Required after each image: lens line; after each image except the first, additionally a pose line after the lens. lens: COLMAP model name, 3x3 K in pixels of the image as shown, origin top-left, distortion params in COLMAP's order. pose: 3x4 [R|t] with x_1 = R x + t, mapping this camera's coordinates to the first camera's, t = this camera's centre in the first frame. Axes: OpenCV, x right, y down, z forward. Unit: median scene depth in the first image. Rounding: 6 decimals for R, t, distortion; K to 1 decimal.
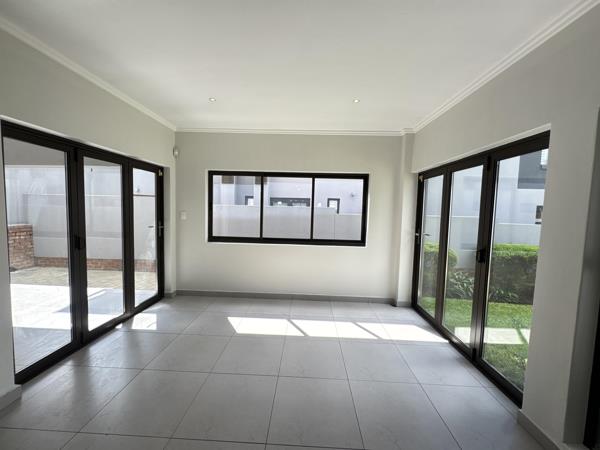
lens RADIAL K [[241.1, 0, 298.5], [0, 241.1, 224.7], [0, 0, 1]] dist [-0.003897, -0.000111]
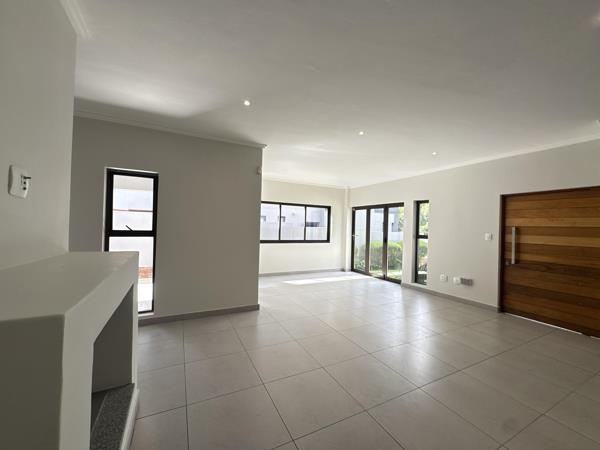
lens RADIAL K [[241.1, 0, 298.5], [0, 241.1, 224.7], [0, 0, 1]] dist [-0.003897, -0.000111]
pose [[0.875907, 0.003774, 0.482465, -0.889984], [0.022265, 0.998588, -0.048231, 0.031817], [-0.481966, 0.052988, 0.874586, -0.590441]]
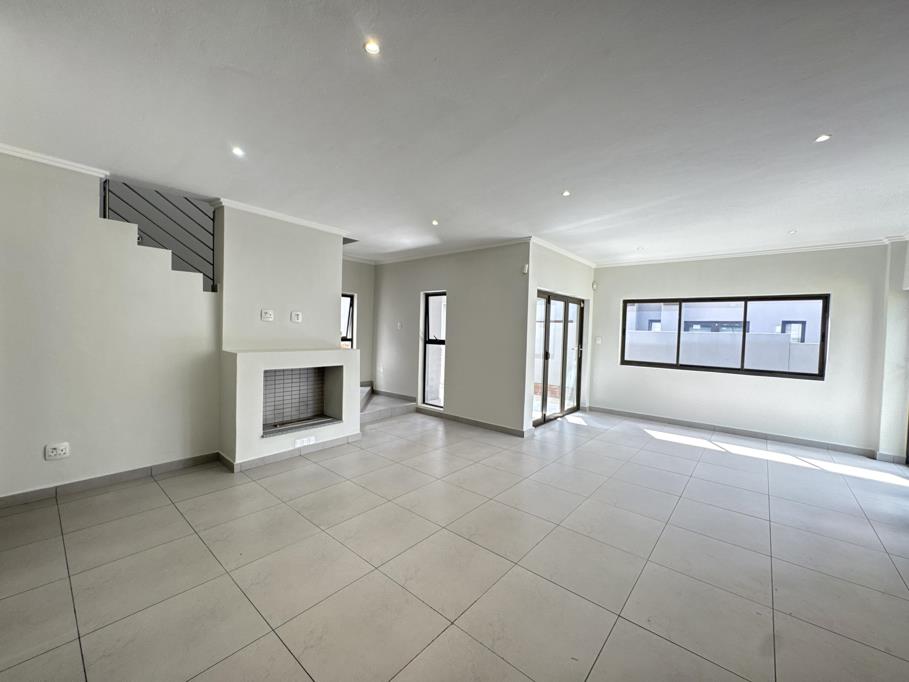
lens RADIAL K [[365.3, 0, 452.3], [0, 365.3, 340.6], [0, 0, 1]] dist [-0.003897, -0.000111]
pose [[0.787597, 0.014712, -0.616016, 0.039406], [-0.047416, 0.998198, -0.036784, 0.058898], [0.614364, 0.058180, 0.786875, -0.775460]]
